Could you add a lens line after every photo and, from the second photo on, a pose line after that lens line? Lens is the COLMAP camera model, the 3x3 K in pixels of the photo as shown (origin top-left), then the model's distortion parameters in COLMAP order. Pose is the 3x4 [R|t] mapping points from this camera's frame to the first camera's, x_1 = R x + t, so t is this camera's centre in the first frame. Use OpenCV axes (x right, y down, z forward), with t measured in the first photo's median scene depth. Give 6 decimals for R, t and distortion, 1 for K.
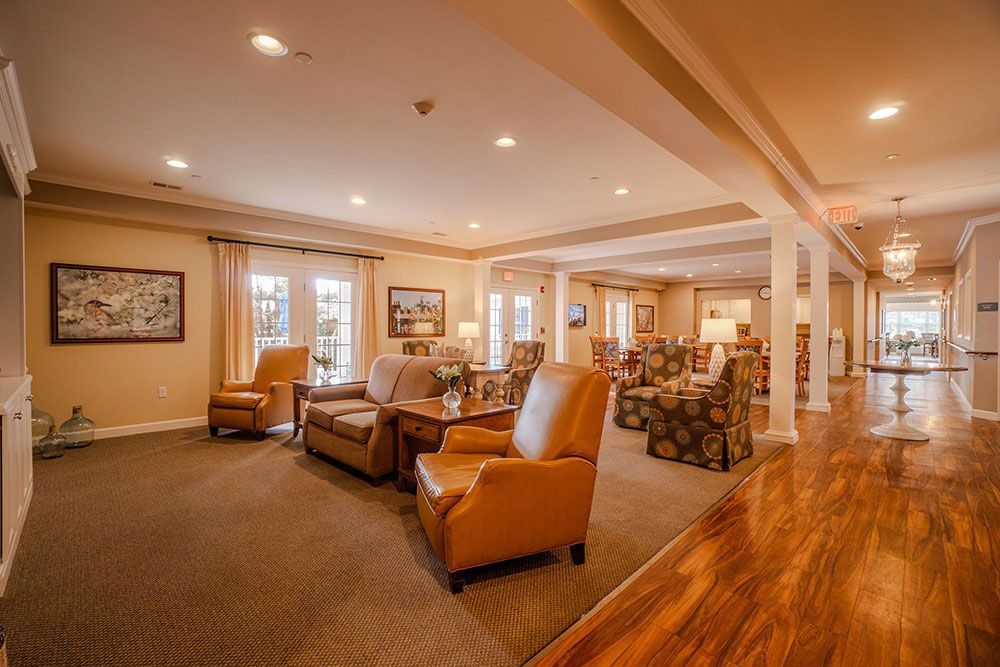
lens RADIAL K [[429.5, 0, 480.1], [0, 429.5, 335.0], [0, 0, 1]] dist [-0.018136, 0.003449]
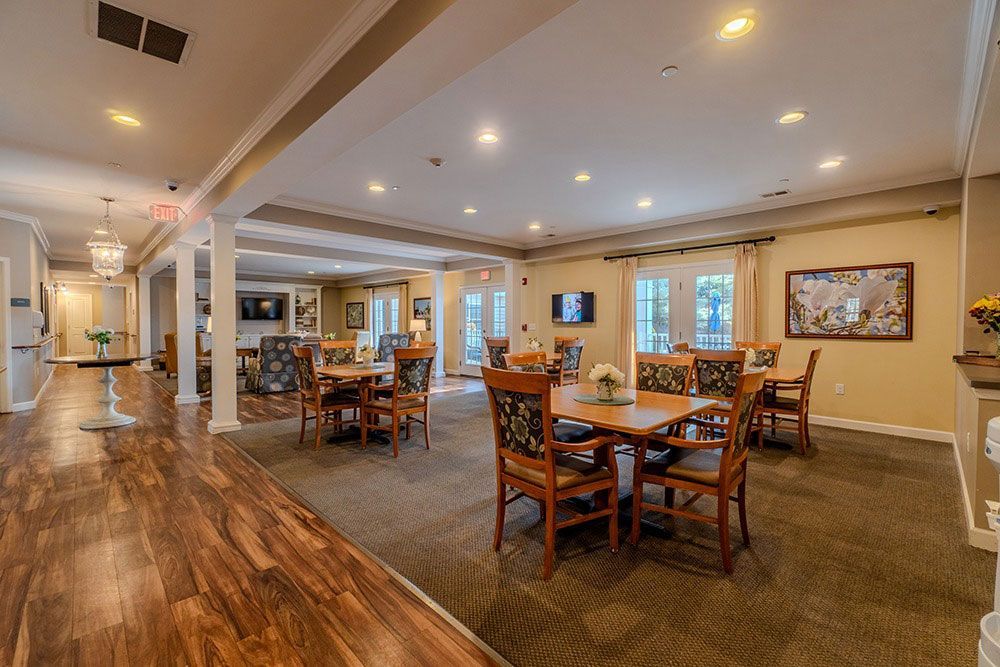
lens RADIAL K [[429.5, 0, 504.4], [0, 429.5, 325.0], [0, 0, 1]] dist [-0.018136, 0.003449]
pose [[0.033057, 0.003093, -0.999449, 2.050794], [-0.023375, 0.999724, 0.002321, -0.034561], [0.999180, 0.023286, 0.033121, 1.861639]]
